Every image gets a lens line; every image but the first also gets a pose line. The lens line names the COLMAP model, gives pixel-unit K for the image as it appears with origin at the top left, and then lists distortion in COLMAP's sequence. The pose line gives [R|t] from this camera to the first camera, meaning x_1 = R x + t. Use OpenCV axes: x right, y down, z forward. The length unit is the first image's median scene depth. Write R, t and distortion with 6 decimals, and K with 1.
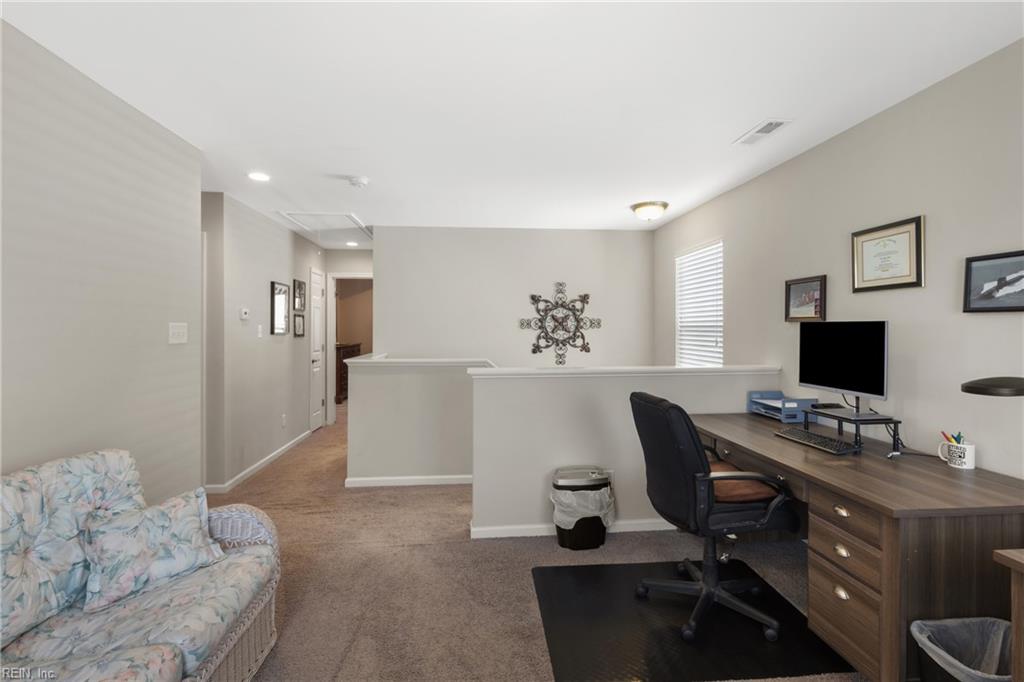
lens RADIAL K [[481.8, 0, 512.7], [0, 481.8, 331.2], [0, 0, 1]] dist [0.005787, -0.001514]
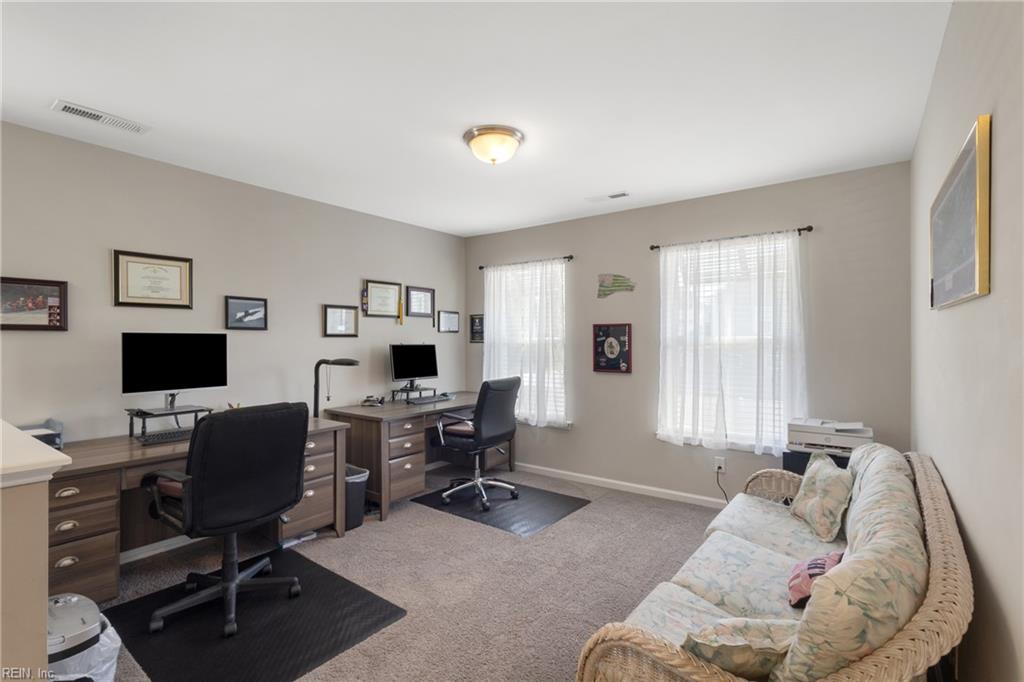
lens RADIAL K [[481.8, 0, 511.7], [0, 481.8, 340.7], [0, 0, 1]] dist [0.005787, -0.001514]
pose [[-0.745515, -0.001823, 0.666486, -0.768138], [0.004314, 0.999962, 0.007561, -0.006024], [-0.666475, 0.008512, -0.745479, 1.377305]]
